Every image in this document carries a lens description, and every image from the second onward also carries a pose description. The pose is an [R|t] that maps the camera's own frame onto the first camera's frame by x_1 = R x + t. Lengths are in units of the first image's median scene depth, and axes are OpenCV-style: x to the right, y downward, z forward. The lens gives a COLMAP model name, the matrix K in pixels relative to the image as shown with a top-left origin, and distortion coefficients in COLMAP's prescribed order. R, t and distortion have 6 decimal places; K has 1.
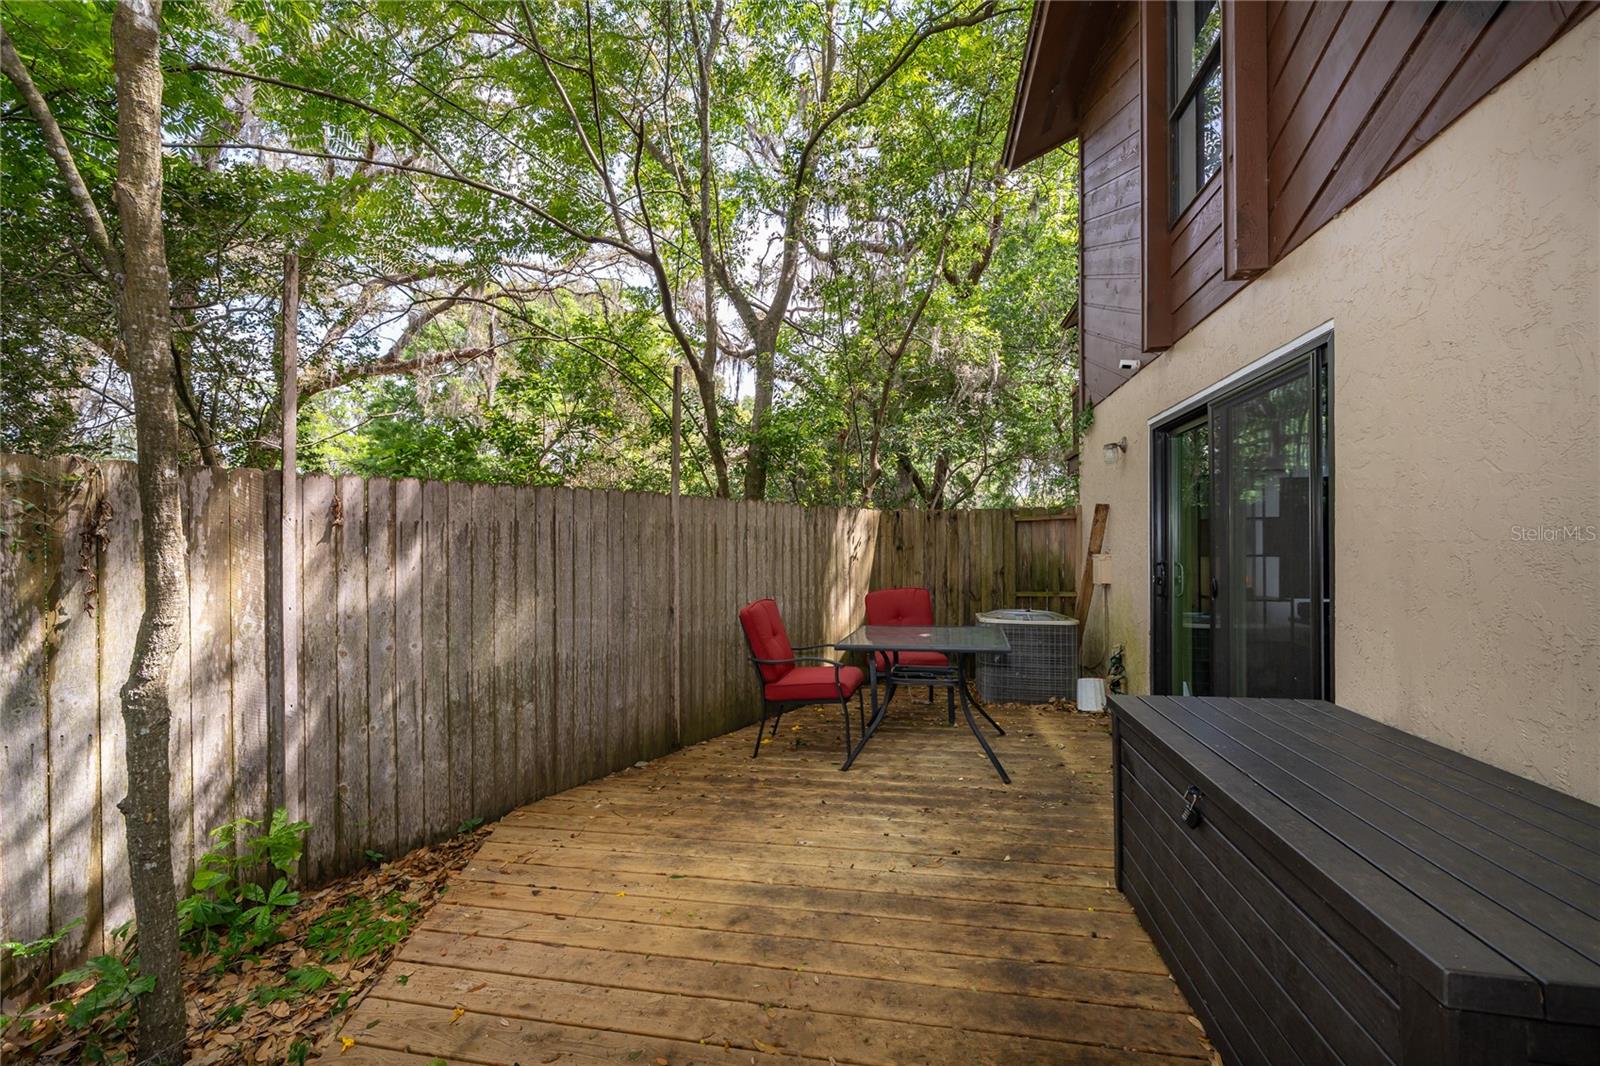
lens RADIAL K [[632.7, 0, 802.7], [0, 632.7, 544.1], [0, 0, 1]] dist [0.000376, 0.000017]
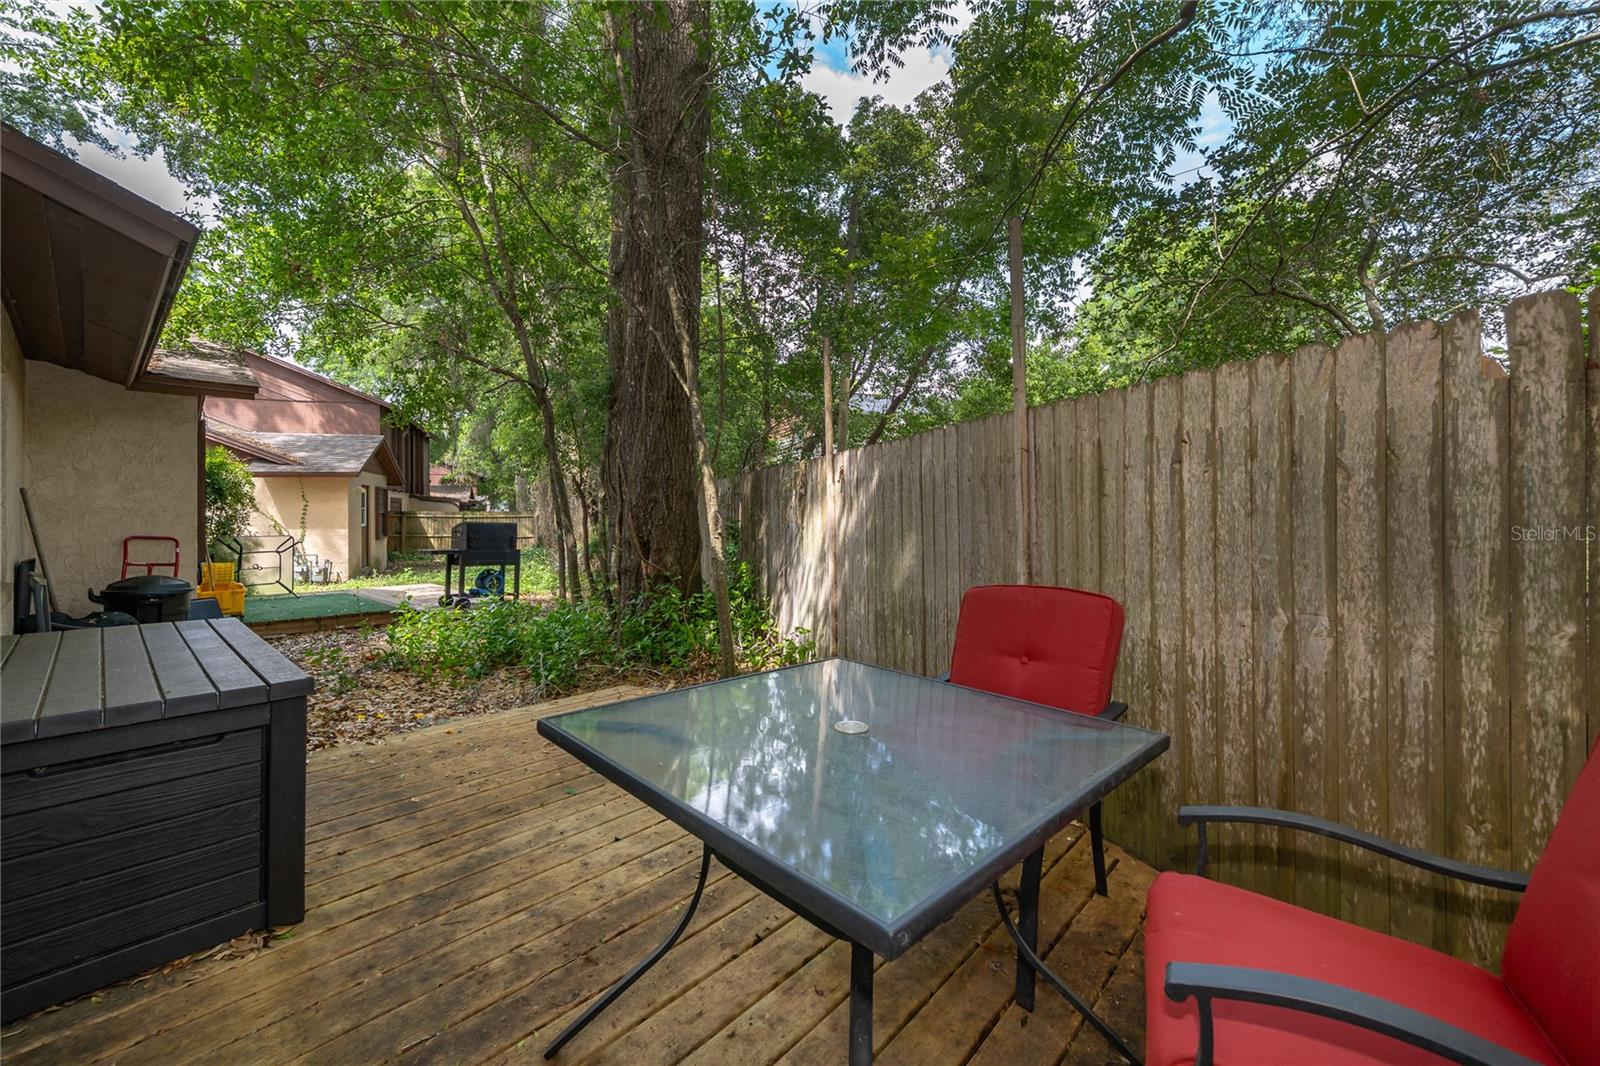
lens RADIAL K [[648.8, 0, 798.9], [0, 648.8, 516.5], [0, 0, 1]] dist [0.000380, 0.000007]
pose [[-0.532053, 0.009893, -0.846653, 0.602638], [0.003625, 0.999949, 0.009406, 0.034064], [0.846703, 0.001935, -0.532062, 1.391995]]
